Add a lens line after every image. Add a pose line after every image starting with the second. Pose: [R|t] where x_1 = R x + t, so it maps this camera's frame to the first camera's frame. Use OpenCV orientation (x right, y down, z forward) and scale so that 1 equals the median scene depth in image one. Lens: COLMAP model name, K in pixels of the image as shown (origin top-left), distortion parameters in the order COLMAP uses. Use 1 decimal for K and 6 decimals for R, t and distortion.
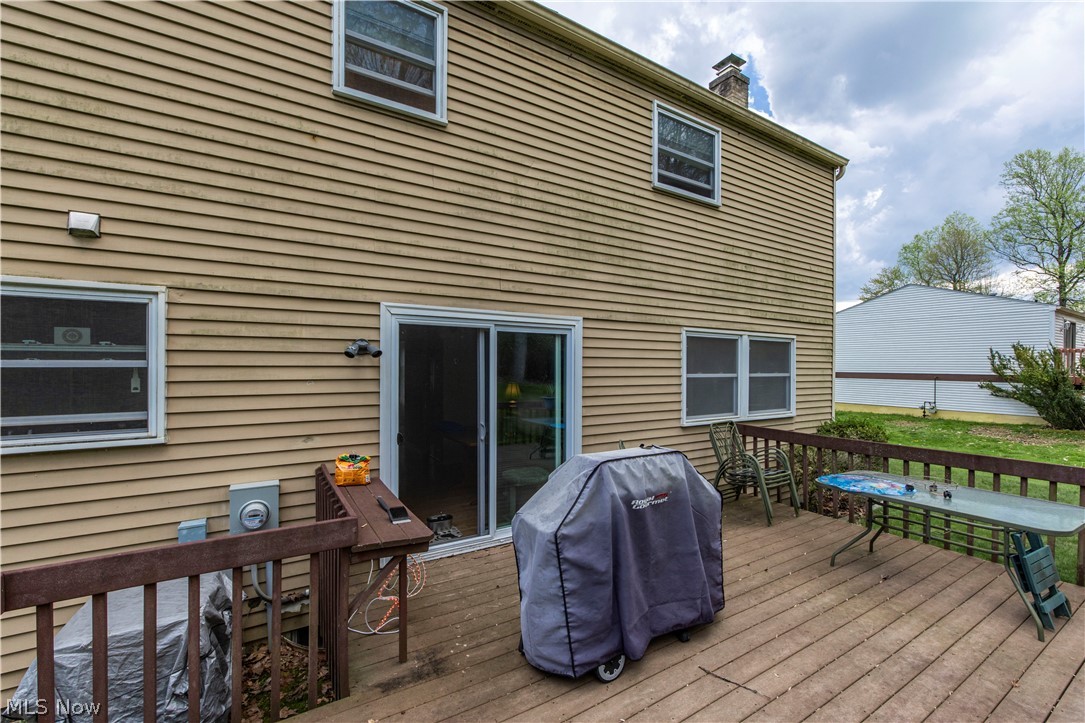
lens RADIAL K [[457.6, 0, 553.3], [0, 457.6, 366.6], [0, 0, 1]] dist [-0.004427, 0.002567]
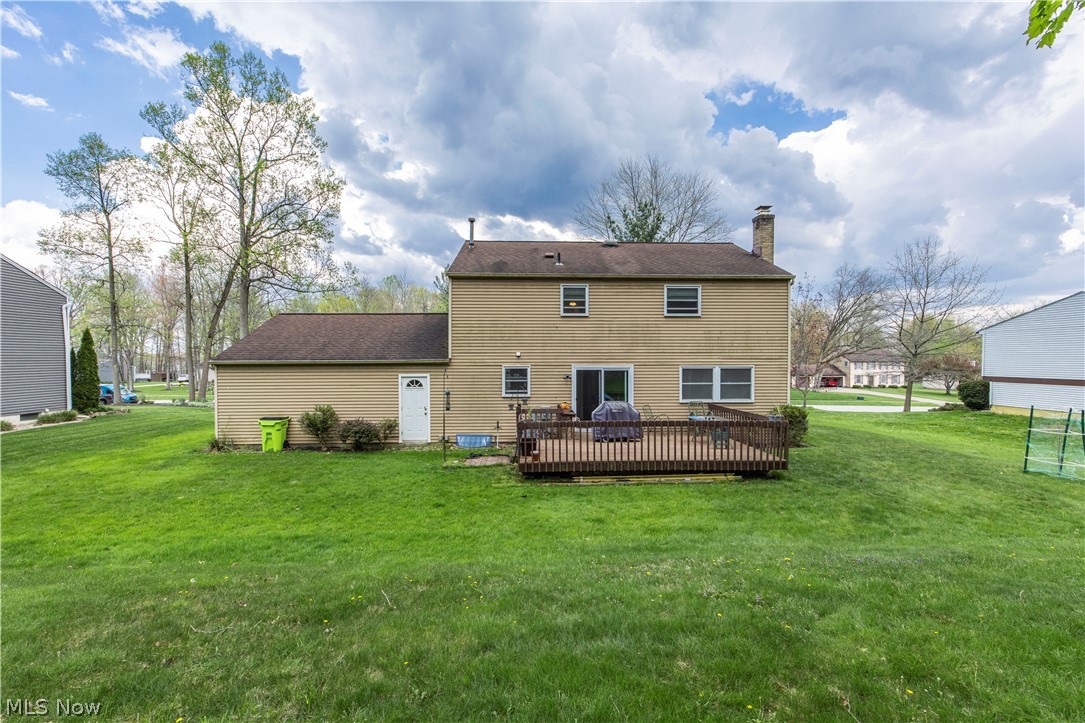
lens RADIAL K [[457.6, 0, 543.9], [0, 457.6, 365.0], [0, 0, 1]] dist [-0.004427, 0.002567]
pose [[0.863763, -0.001901, -0.503894, 1.114927], [0.006364, 0.999954, 0.007136, -0.133214], [0.503857, -0.009370, 0.863736, -2.013834]]
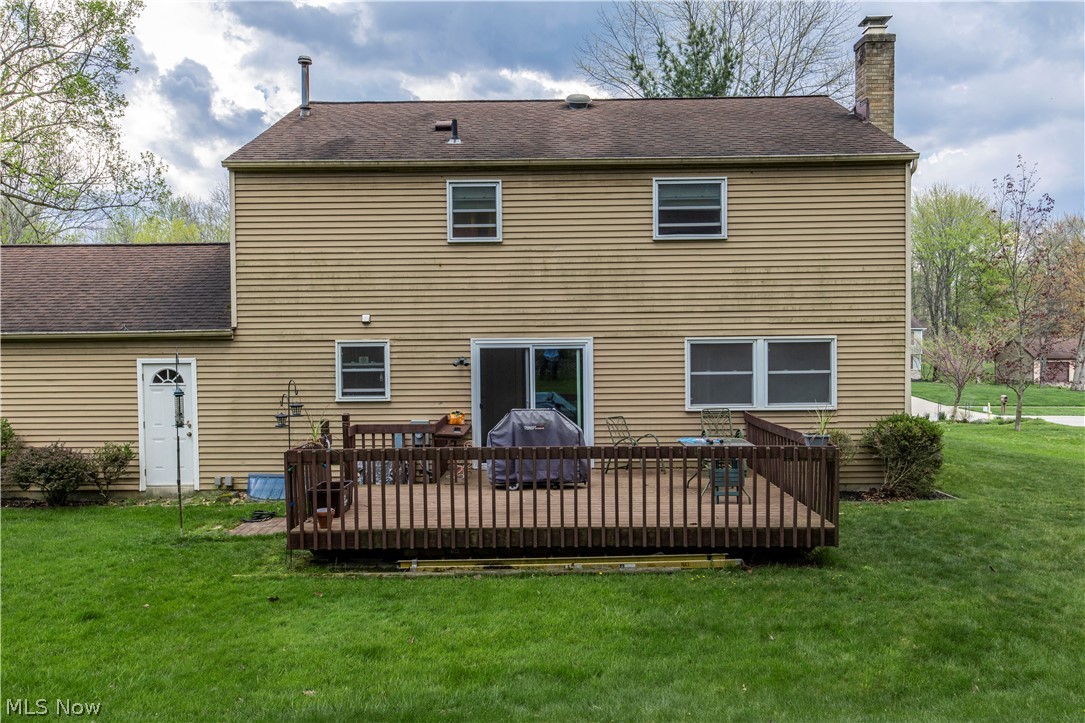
lens RADIAL K [[843.3, 0, 542.5], [0, 843.3, 363.1], [0, 0, 1]] dist [0.000320, -0.015532]
pose [[0.839429, 0.002212, -0.543465, 1.512665], [0.015485, 0.999488, 0.027986, -0.102630], [0.543249, -0.031907, 0.838965, -1.551070]]
